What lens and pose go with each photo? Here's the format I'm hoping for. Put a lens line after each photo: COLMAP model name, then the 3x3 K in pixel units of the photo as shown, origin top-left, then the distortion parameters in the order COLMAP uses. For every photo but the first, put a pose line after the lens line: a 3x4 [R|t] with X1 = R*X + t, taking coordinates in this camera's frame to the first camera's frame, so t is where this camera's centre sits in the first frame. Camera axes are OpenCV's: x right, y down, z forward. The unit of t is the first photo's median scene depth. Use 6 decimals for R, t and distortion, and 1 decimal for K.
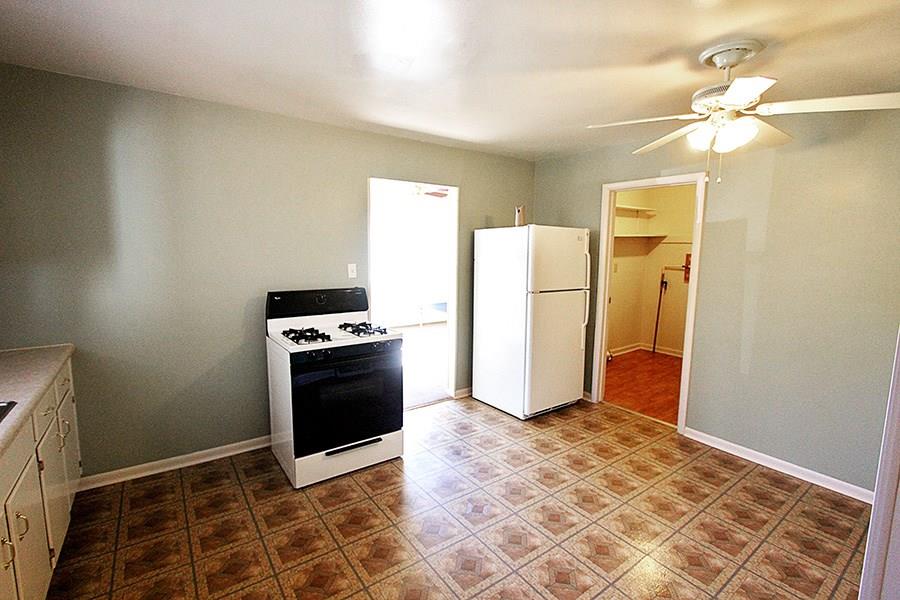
lens RADIAL K [[414.3, 0, 450.5], [0, 414.3, 296.2], [0, 0, 1]] dist [-0.027363, 0.001207]
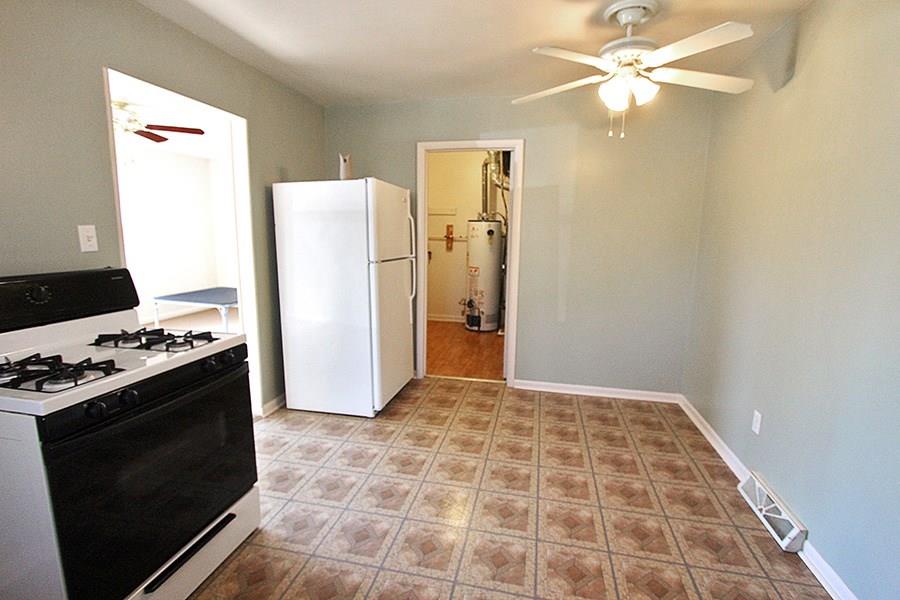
lens RADIAL K [[414.3, 0, 451.6], [0, 414.3, 297.8], [0, 0, 1]] dist [-0.027363, 0.001207]
pose [[0.742599, -0.104970, 0.661459, -0.231784], [0.074766, 0.994461, 0.073877, 0.011247], [-0.665550, -0.005406, 0.746334, 0.280201]]
